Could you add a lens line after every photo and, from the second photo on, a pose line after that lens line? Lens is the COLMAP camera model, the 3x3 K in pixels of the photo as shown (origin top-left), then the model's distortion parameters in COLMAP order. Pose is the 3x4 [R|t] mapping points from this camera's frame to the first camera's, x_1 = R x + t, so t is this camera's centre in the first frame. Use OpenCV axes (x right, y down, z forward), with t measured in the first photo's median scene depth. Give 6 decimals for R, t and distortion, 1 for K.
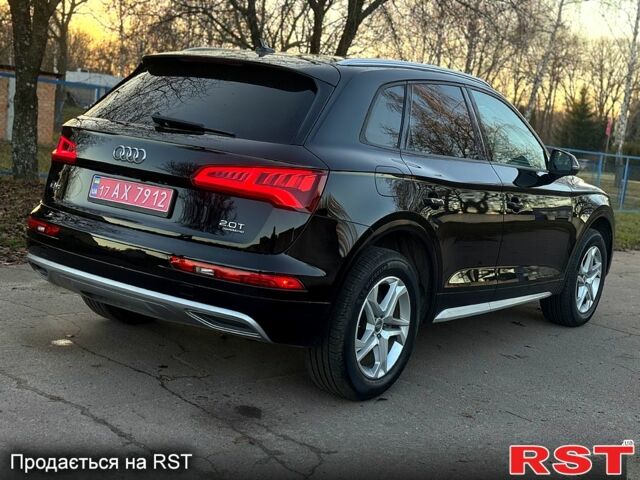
lens RADIAL K [[946.3, 0, 318.3], [0, 946.3, 241.9], [0, 0, 1]] dist [0.143897, -0.035959]
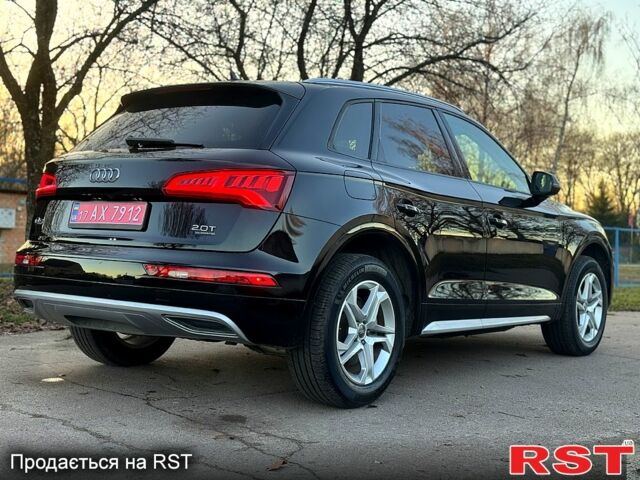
lens RADIAL K [[951.5, 0, 322.1], [0, 951.5, 238.6], [0, 0, 1]] dist [0.135888, 0.005033]
pose [[0.996880, -0.074277, -0.026688, 0.055037], [0.069922, 0.987978, -0.137880, 0.125680], [0.036609, 0.135584, 0.990089, -0.009994]]
